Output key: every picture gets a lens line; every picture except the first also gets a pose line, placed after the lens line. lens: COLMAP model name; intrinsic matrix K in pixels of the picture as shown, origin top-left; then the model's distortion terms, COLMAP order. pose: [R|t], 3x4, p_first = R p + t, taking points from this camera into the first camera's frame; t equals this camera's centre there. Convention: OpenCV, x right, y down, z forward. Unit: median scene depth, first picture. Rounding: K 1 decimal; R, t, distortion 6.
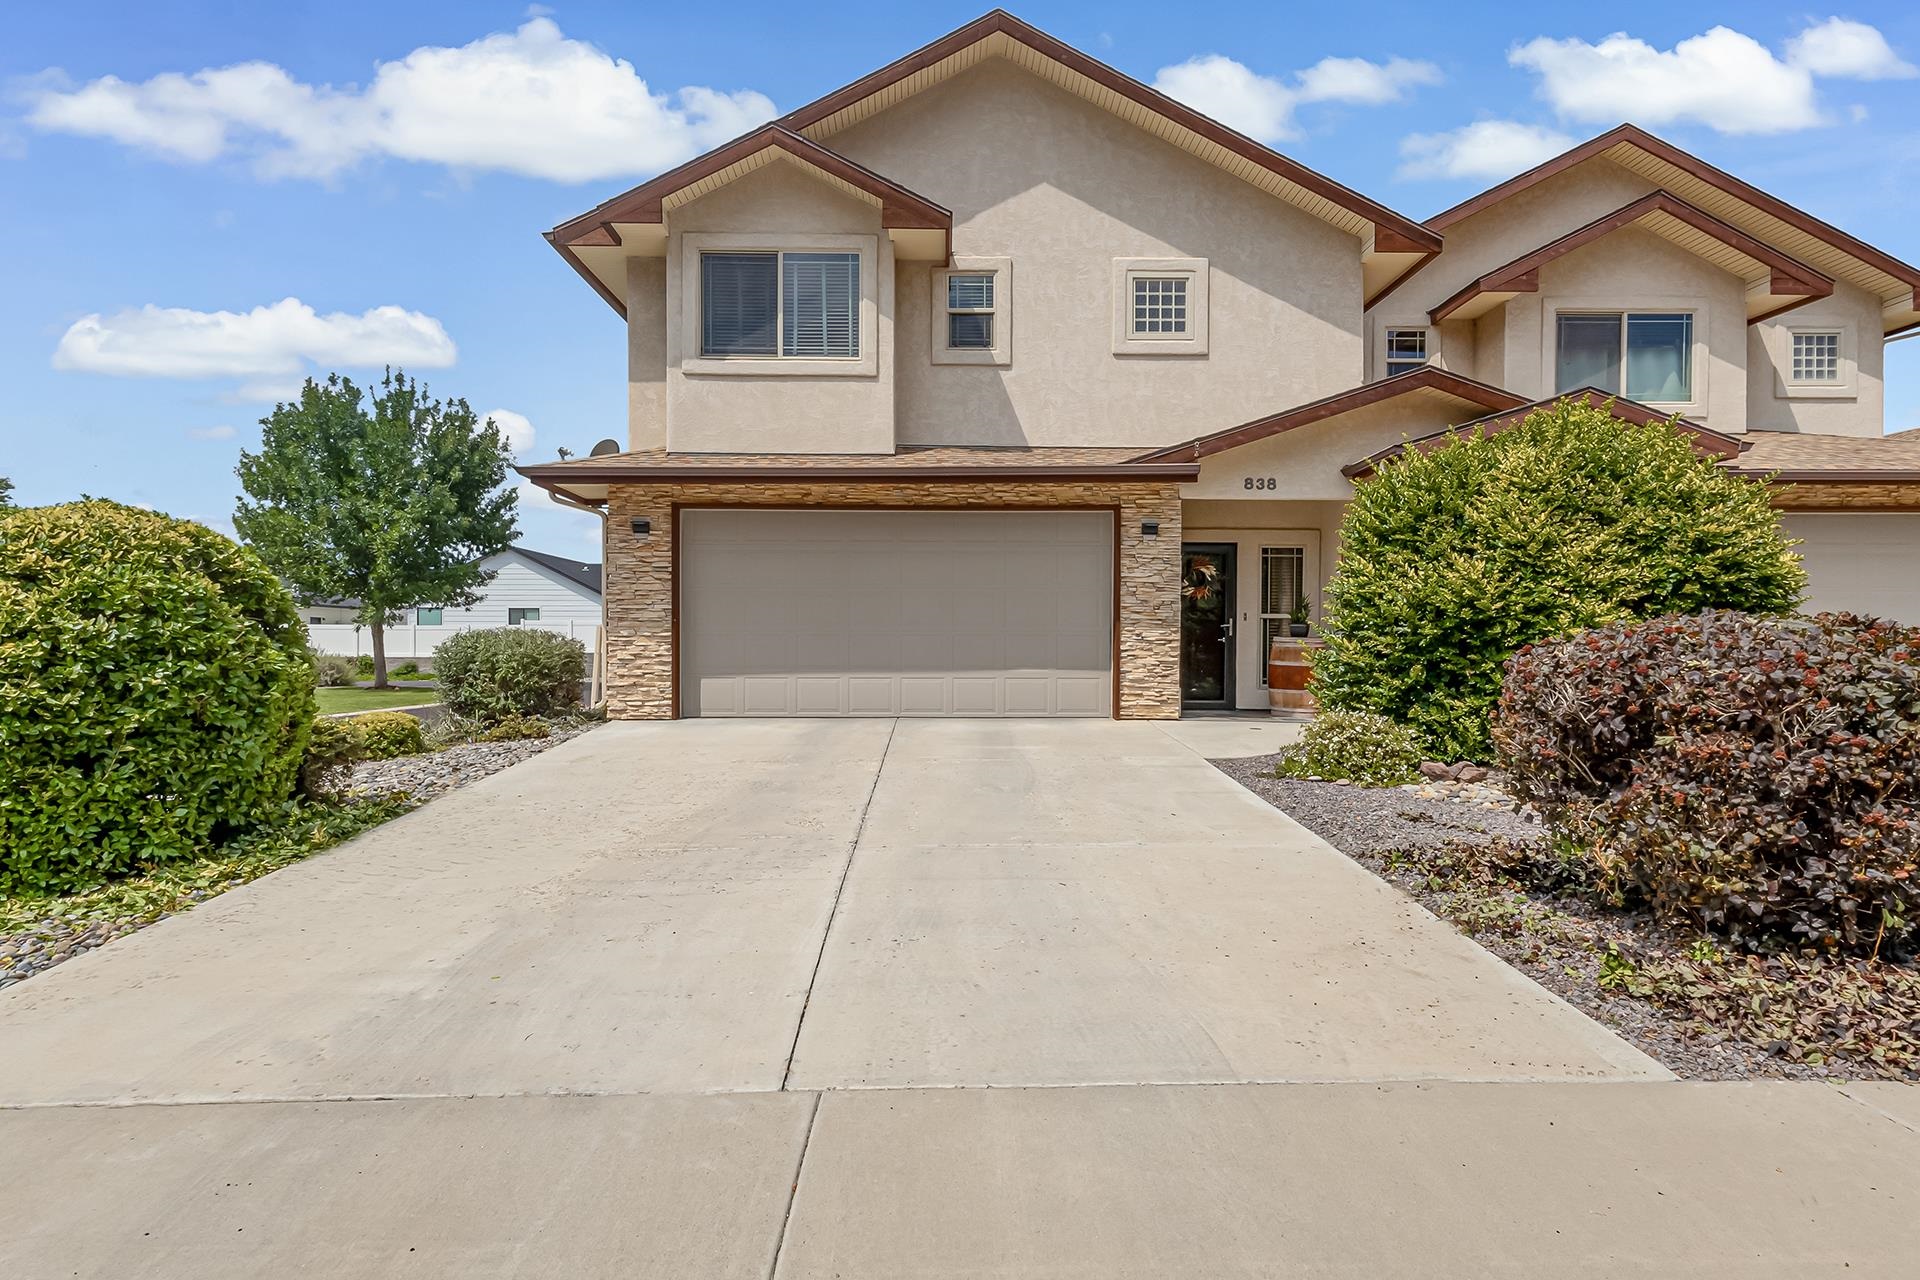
lens RADIAL K [[1061.3, 0, 950.8], [0, 1061.3, 658.8], [0, 0, 1]] dist [0.026815, -0.008988]
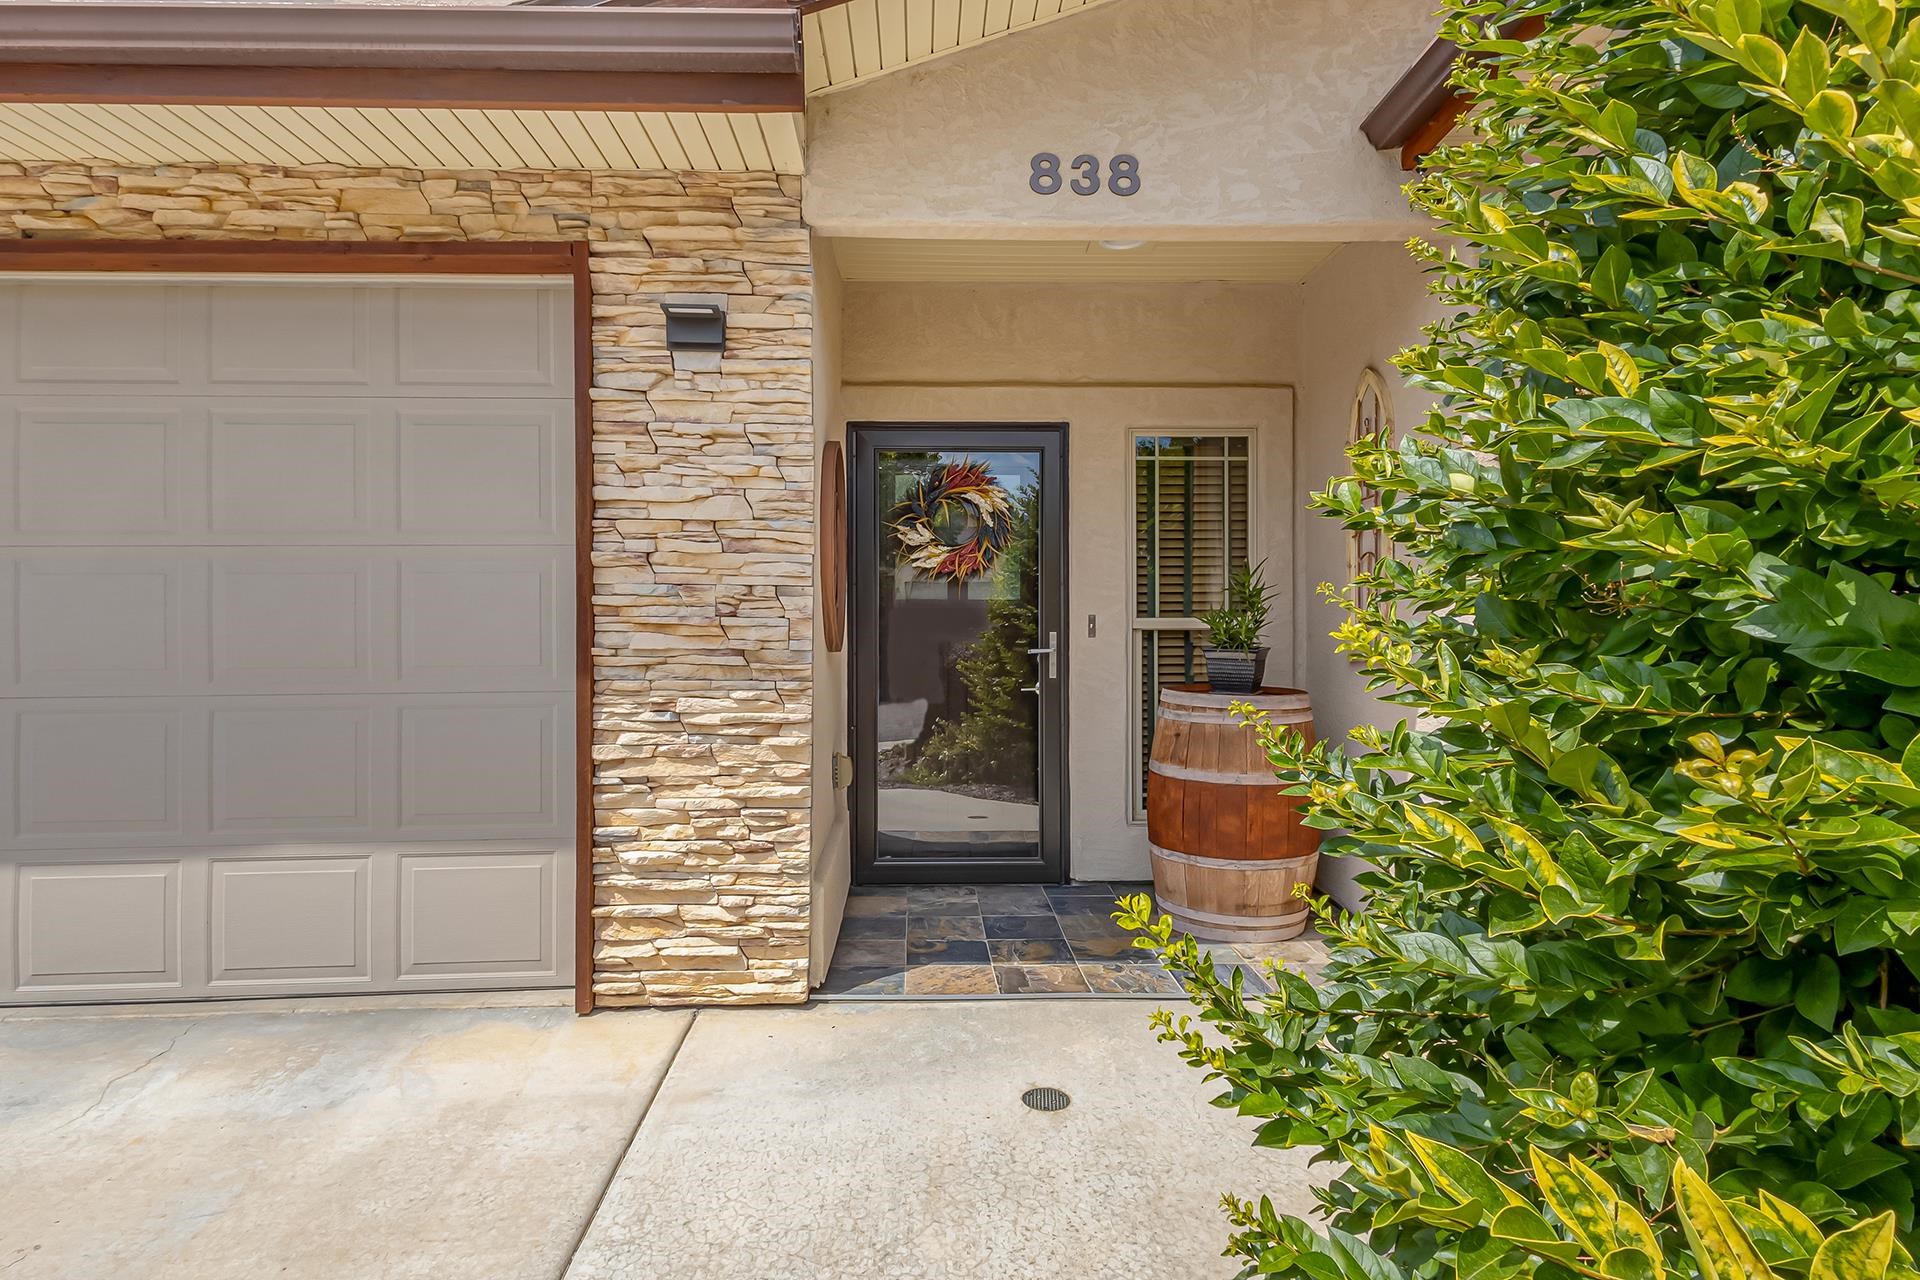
lens RADIAL K [[1061.3, 0, 956.1], [0, 1061.3, 623.7], [0, 0, 1]] dist [0.026815, -0.008988]
pose [[0.999631, -0.007564, 0.026086, 0.247565], [0.007940, 0.999866, -0.014324, -0.039934], [-0.025974, 0.014526, 0.999557, 0.716529]]
